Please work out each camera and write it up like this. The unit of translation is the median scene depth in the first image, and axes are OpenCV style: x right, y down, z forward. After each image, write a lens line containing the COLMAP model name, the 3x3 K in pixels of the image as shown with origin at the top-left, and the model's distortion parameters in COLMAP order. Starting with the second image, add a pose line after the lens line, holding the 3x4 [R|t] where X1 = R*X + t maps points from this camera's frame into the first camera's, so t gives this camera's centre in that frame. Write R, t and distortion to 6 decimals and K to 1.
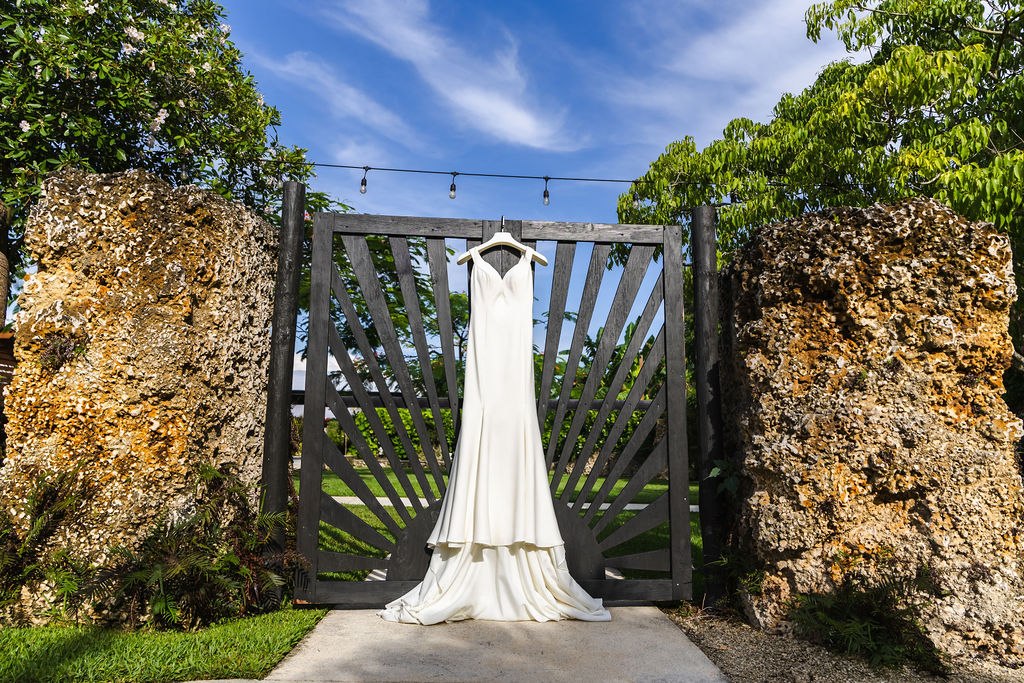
lens RADIAL K [[725.8, 0, 529.0], [0, 725.8, 341.2], [0, 0, 1]] dist [-0.000928, 0.000537]
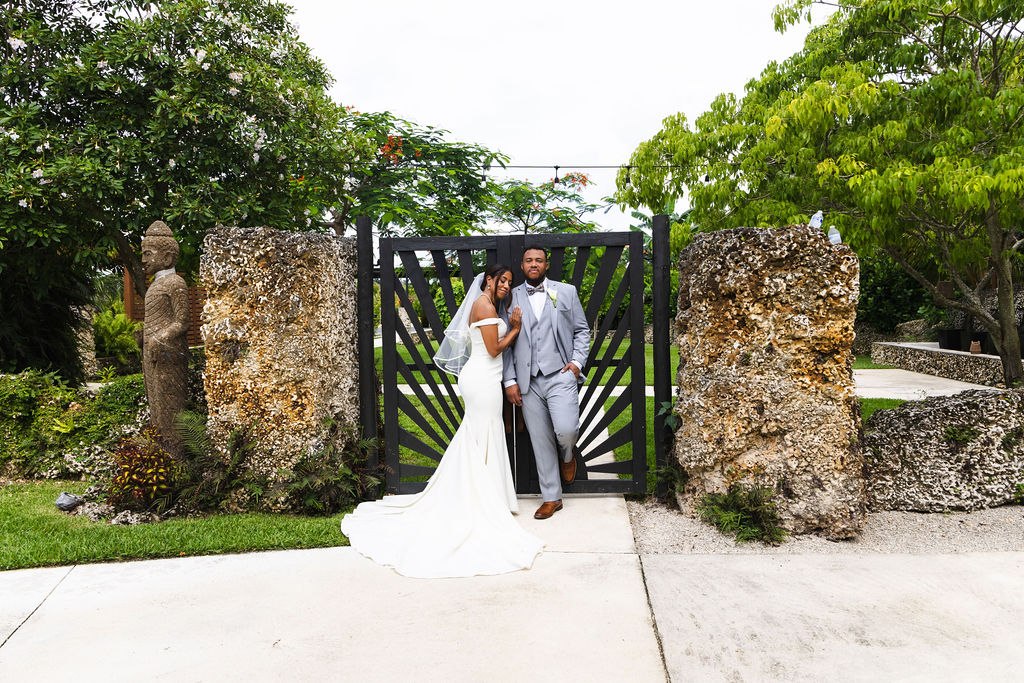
lens RADIAL K [[725.8, 0, 529.0], [0, 725.8, 341.2], [0, 0, 1]] dist [-0.000928, 0.000537]
pose [[0.992987, -0.021669, -0.116224, 0.191369], [0.044416, 0.979422, 0.196873, -0.293774], [0.109567, -0.200655, 0.973516, -0.483269]]
